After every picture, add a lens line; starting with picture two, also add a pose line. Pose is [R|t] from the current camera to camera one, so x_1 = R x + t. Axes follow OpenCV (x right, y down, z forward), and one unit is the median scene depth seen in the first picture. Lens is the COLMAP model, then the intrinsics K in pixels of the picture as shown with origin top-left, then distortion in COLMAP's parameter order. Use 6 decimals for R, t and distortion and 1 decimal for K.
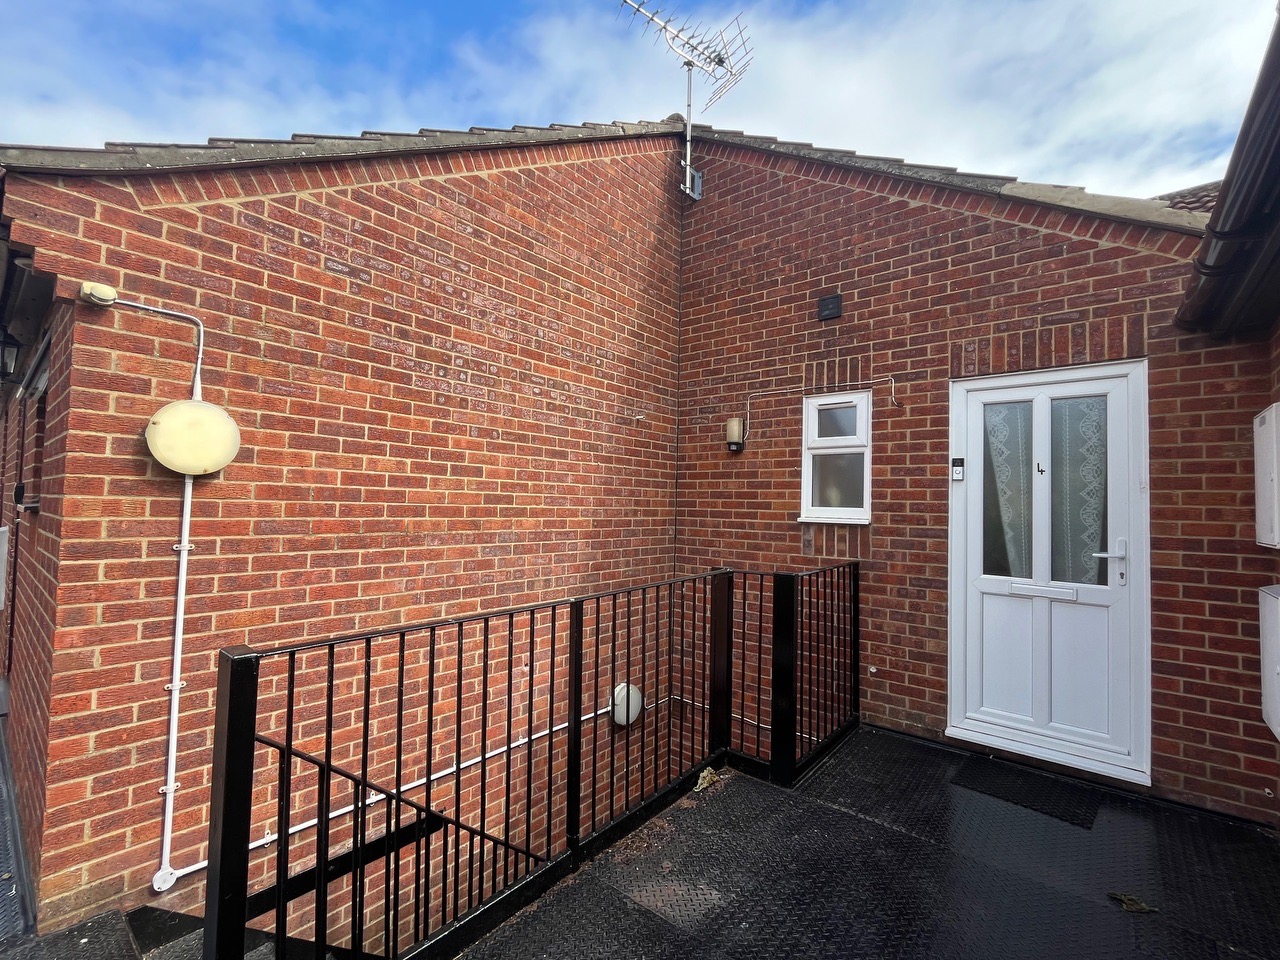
lens RADIAL K [[558.1, 0, 639.3], [0, 558.1, 482.6], [0, 0, 1]] dist [-0.007871, 0.001926]
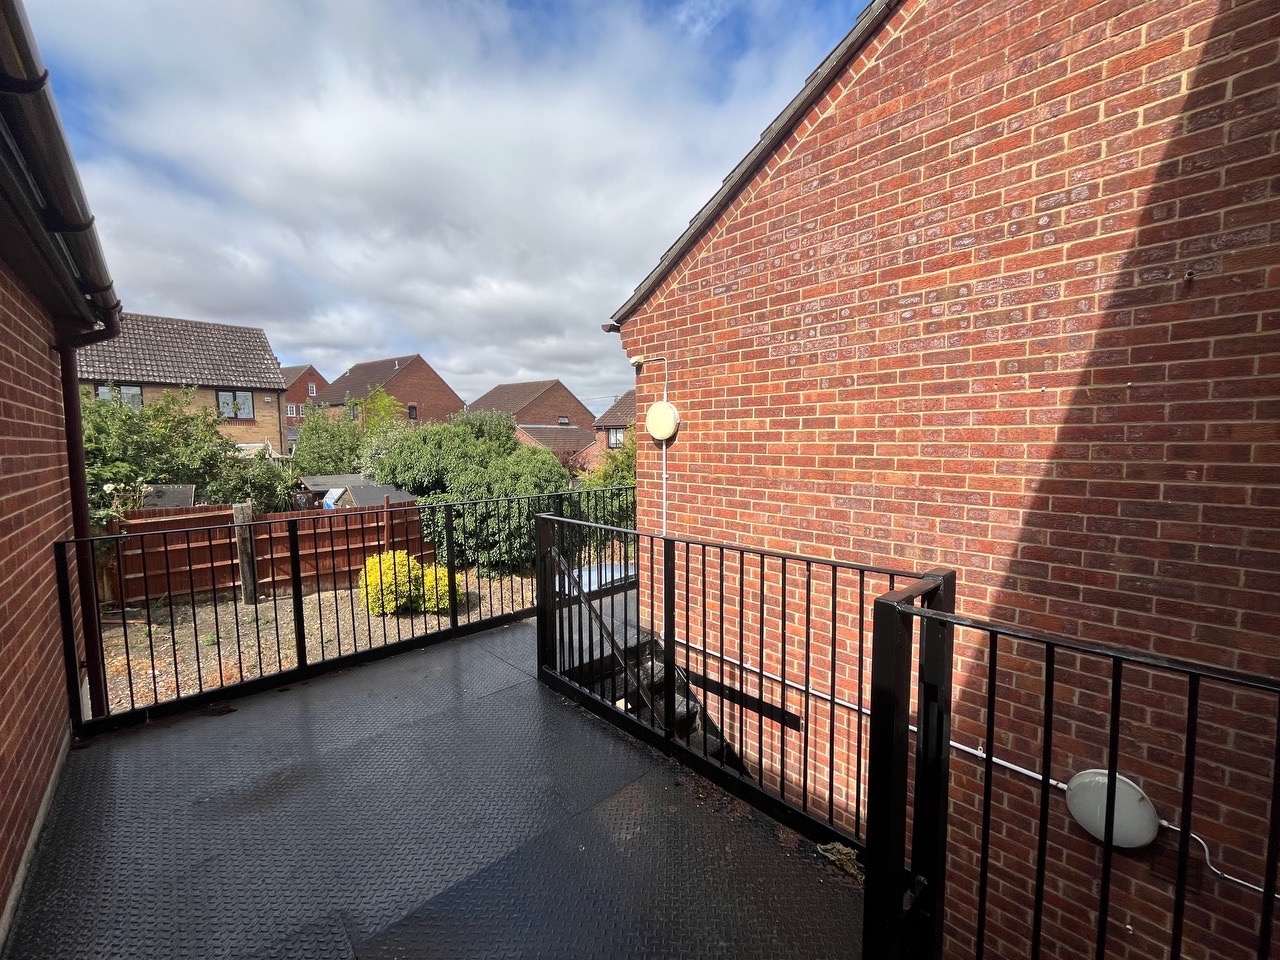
lens RADIAL K [[516.0, 0, 638.7], [0, 516.0, 483.2], [0, 0, 1]] dist [0.000492, 0.000156]
pose [[-0.126538, 0.059255, -0.990190, 0.728850], [0.041305, 0.997663, 0.054424, 0.026351], [0.991101, -0.034013, -0.128690, 0.819362]]
